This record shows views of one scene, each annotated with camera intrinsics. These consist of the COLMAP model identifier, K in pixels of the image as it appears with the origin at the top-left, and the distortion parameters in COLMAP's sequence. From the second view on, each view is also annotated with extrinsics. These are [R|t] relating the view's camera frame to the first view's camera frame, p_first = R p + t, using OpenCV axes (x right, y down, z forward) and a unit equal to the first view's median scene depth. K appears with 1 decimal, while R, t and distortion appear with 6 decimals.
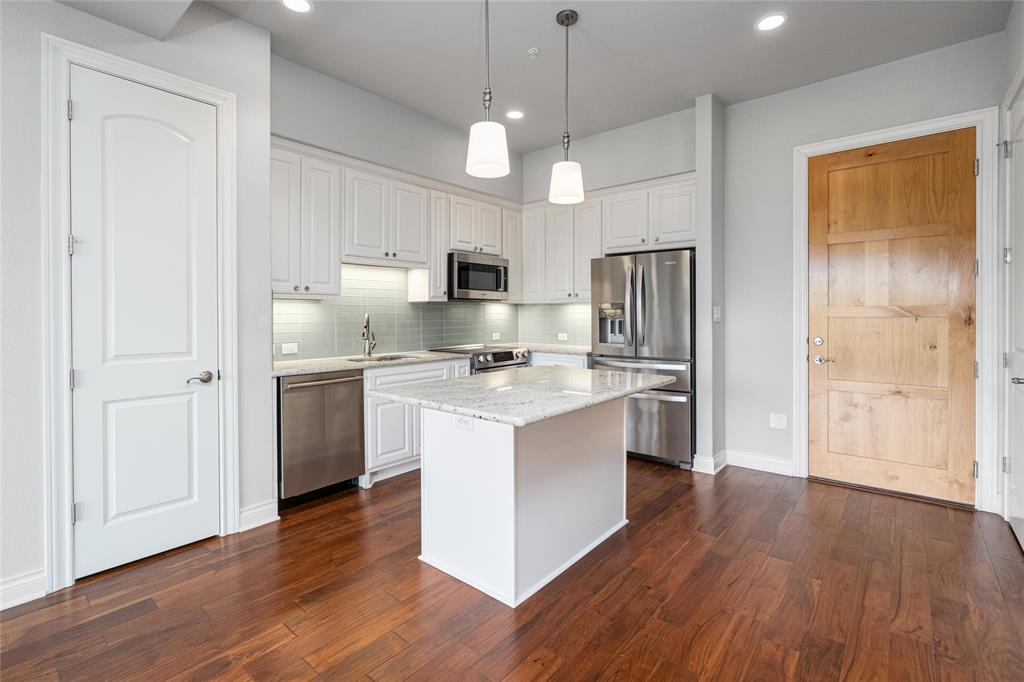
lens RADIAL K [[470.7, 0, 515.4], [0, 470.7, 317.9], [0, 0, 1]] dist [-0.000736, 0.000199]
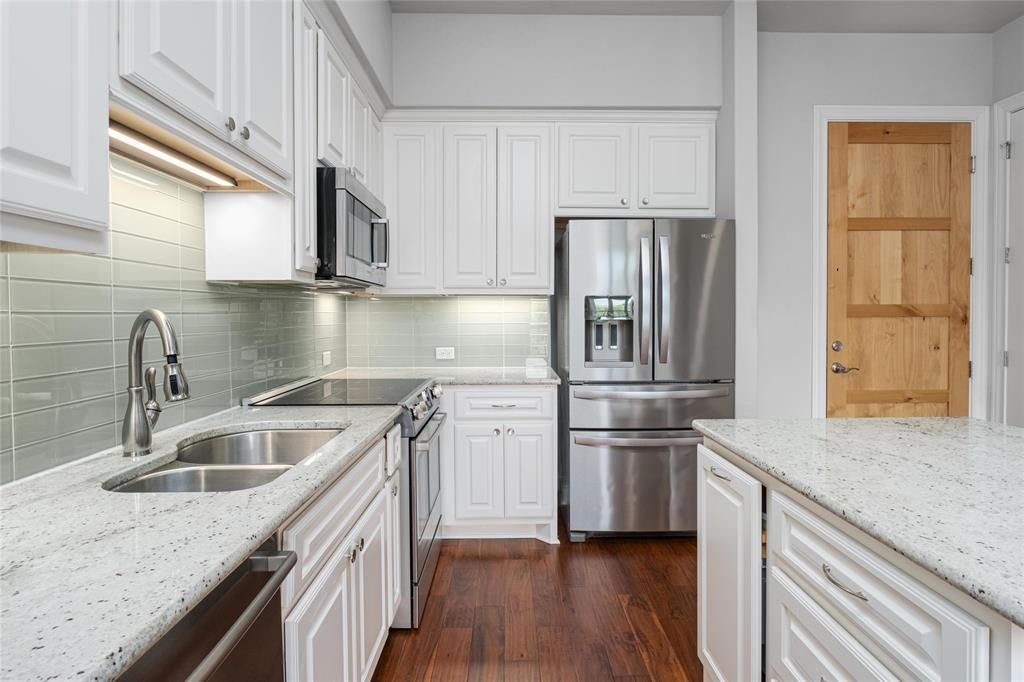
lens RADIAL K [[527.9, 0, 515.7], [0, 527.9, 325.3], [0, 0, 1]] dist [-0.003077, -0.001380]
pose [[0.759943, -0.012666, 0.649867, -0.399976], [0.007892, 0.999916, 0.010259, -0.001118], [-0.649942, -0.002667, 0.759979, 0.671964]]
